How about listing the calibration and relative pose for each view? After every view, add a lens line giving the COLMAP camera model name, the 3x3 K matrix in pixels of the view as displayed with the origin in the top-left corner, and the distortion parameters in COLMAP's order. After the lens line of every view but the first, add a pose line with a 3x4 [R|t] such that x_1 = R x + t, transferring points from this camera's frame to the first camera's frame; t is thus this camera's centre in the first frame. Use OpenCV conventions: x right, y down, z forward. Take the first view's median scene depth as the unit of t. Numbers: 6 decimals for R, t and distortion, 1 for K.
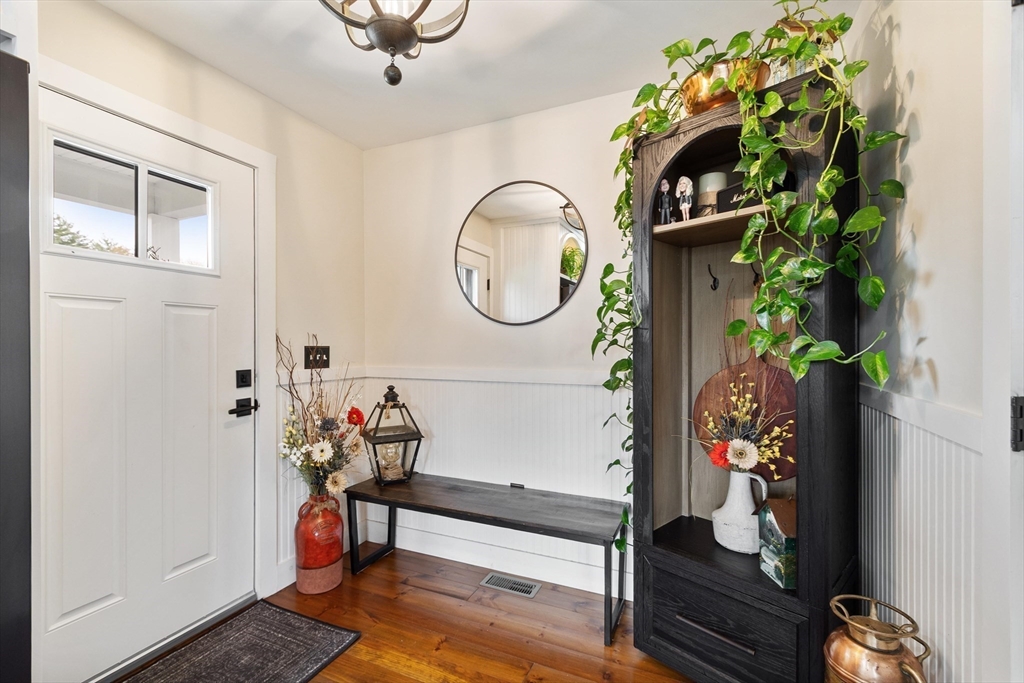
lens RADIAL K [[448.2, 0, 511.0], [0, 448.2, 349.5], [0, 0, 1]] dist [0.004969, -0.001510]
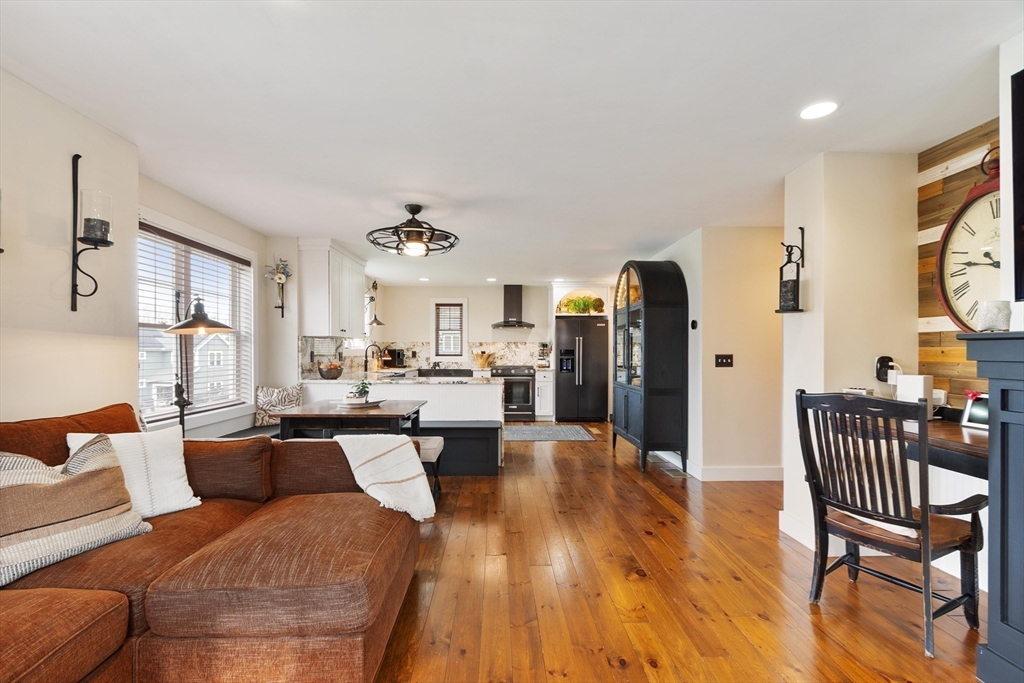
lens RADIAL K [[448.2, 0, 498.8], [0, 448.2, 353.1], [0, 0, 1]] dist [0.004969, -0.001510]
pose [[0.408406, 0.005041, -0.912787, 6.845332], [-0.016393, 0.999864, -0.001813, 0.059254], [0.912653, 0.015704, 0.408433, -4.083083]]
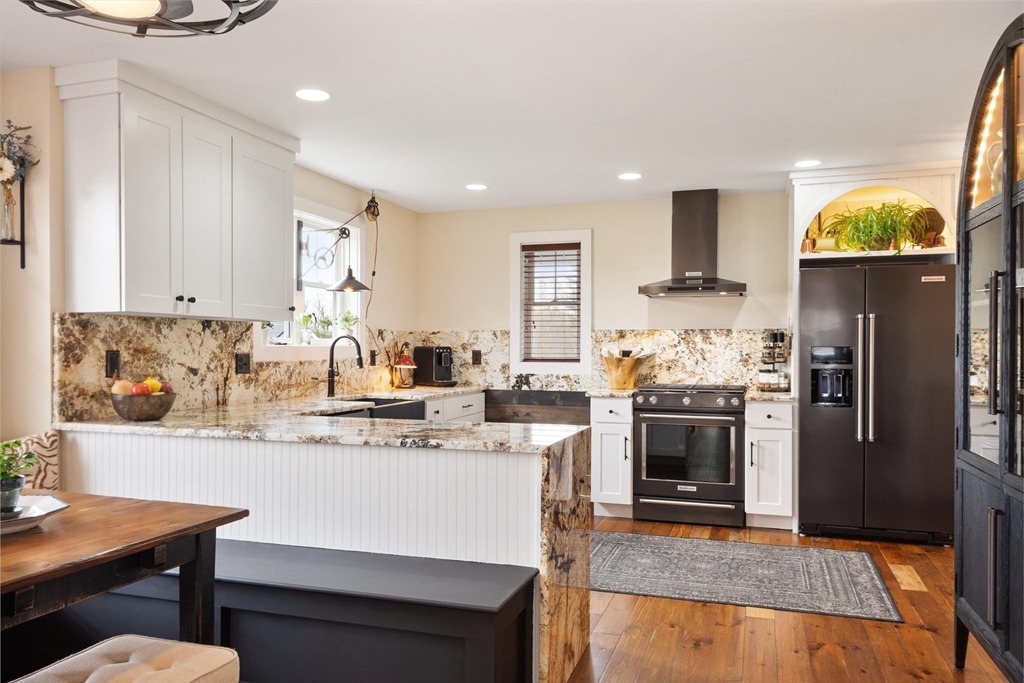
lens RADIAL K [[751.5, 0, 501.5], [0, 751.5, 354.9], [0, 0, 1]] dist [0.003083, -0.000243]
pose [[0.088542, 0.007154, -0.996047, 4.209680], [-0.018254, 0.999818, 0.005558, 0.018386], [0.995905, 0.017690, 0.088657, -1.757215]]
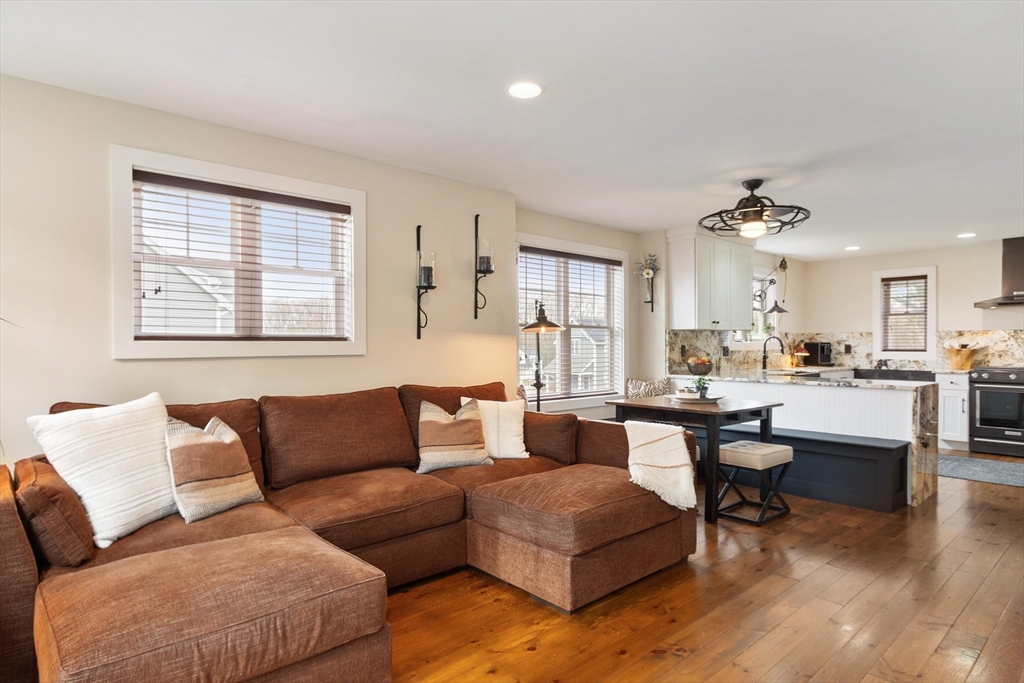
lens RADIAL K [[562.3, 0, 510.2], [0, 562.3, 349.5], [0, 0, 1]] dist [0.002090, -0.004272]
pose [[-0.419621, 0.008430, -0.907660, 8.031179], [-0.012881, 0.999801, 0.015242, 0.033950], [0.907608, 0.018088, -0.419429, -2.657736]]
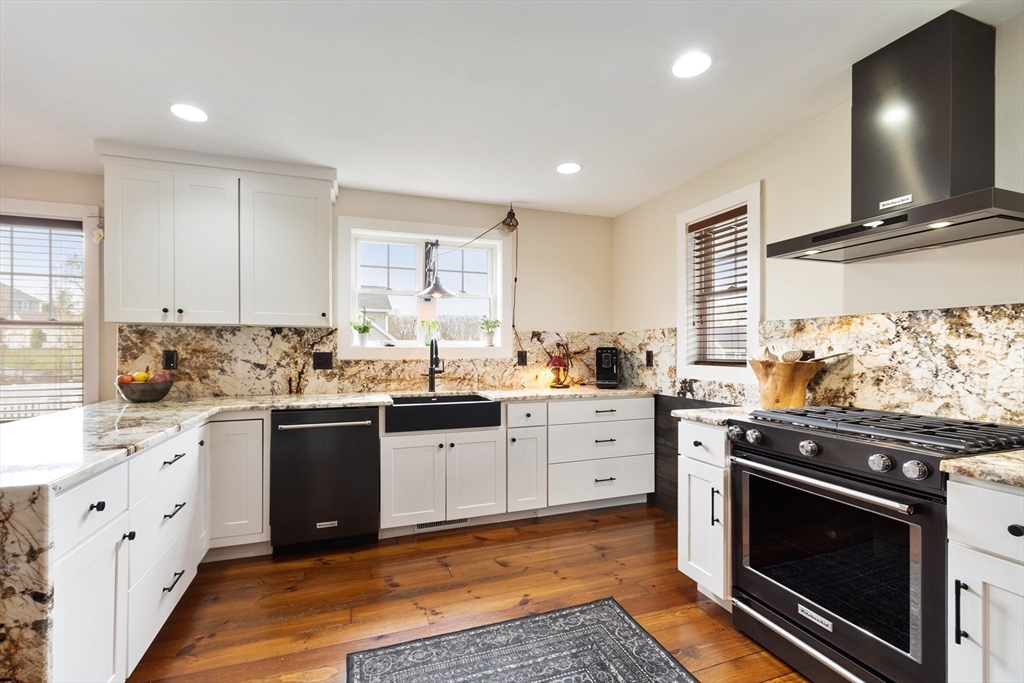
lens RADIAL K [[448.2, 0, 504.9], [0, 448.2, 352.6], [0, 0, 1]] dist [0.004969, -0.001510]
pose [[-0.729009, 0.001458, -0.684502, -0.381222], [-0.012090, 0.999814, 0.015007, -0.017822], [0.684397, 0.019216, -0.728856, 1.363531]]
